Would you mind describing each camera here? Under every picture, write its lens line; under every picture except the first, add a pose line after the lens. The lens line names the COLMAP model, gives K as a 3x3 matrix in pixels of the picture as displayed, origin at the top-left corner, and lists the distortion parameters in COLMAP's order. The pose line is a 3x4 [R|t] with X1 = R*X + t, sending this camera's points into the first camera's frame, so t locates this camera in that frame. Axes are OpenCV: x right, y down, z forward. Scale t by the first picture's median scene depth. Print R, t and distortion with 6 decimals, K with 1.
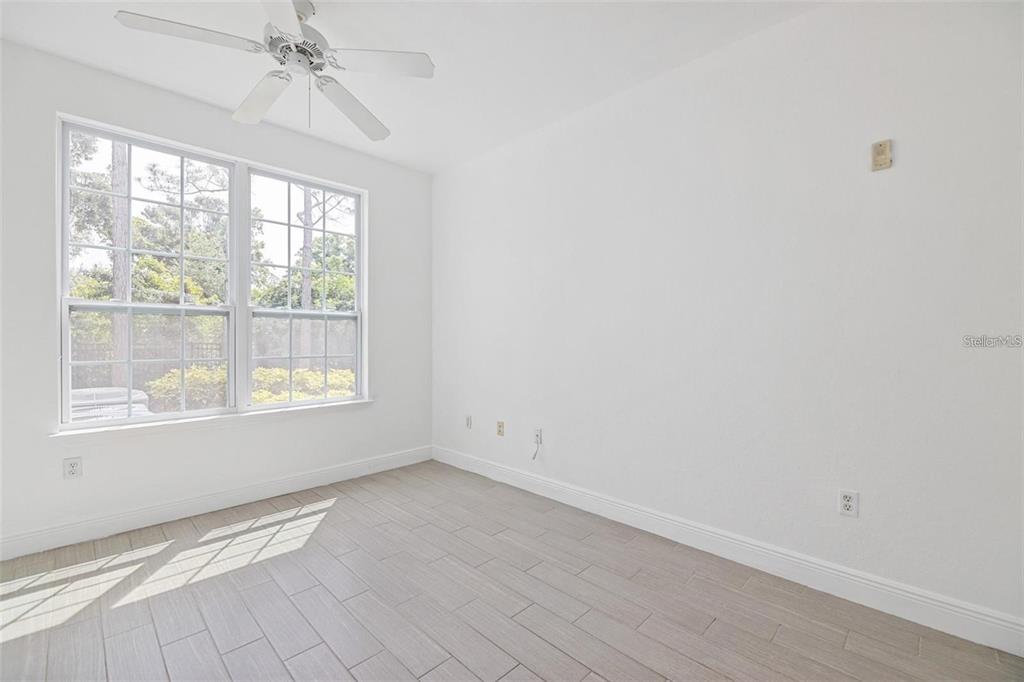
lens RADIAL K [[441.1, 0, 502.3], [0, 441.1, 347.4], [0, 0, 1]] dist [0.001583, -0.000104]
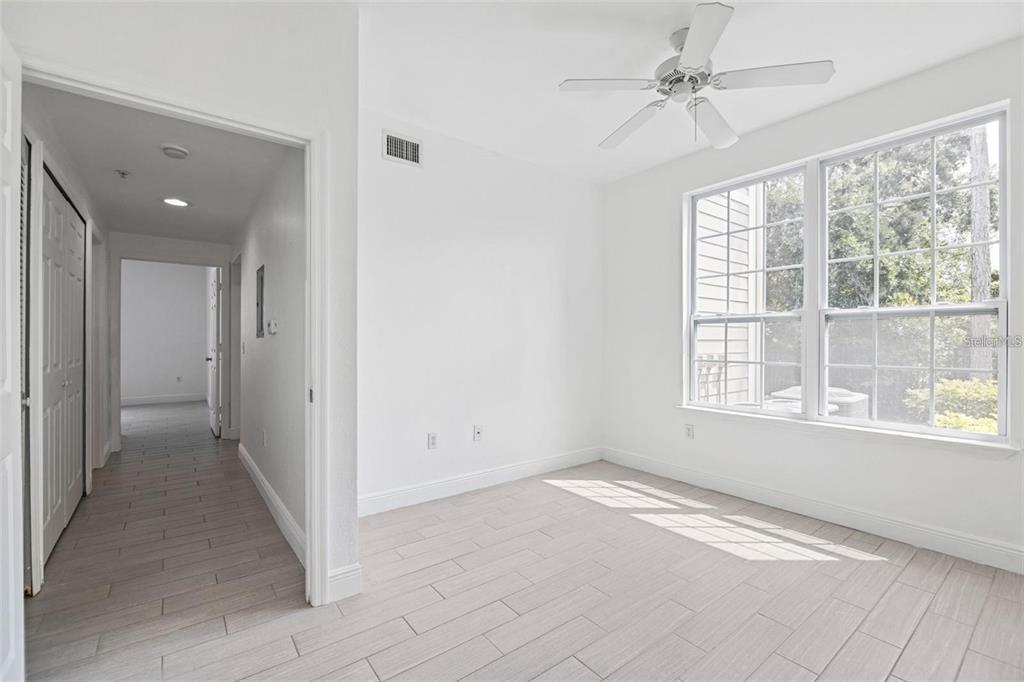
lens RADIAL K [[441.1, 0, 501.5], [0, 441.1, 343.1], [0, 0, 1]] dist [0.001583, -0.000104]
pose [[-0.137985, -0.001078, -0.990434, 0.511230], [-0.024270, 0.999703, 0.002293, -0.006212], [0.990137, 0.024354, -0.137970, 0.528001]]
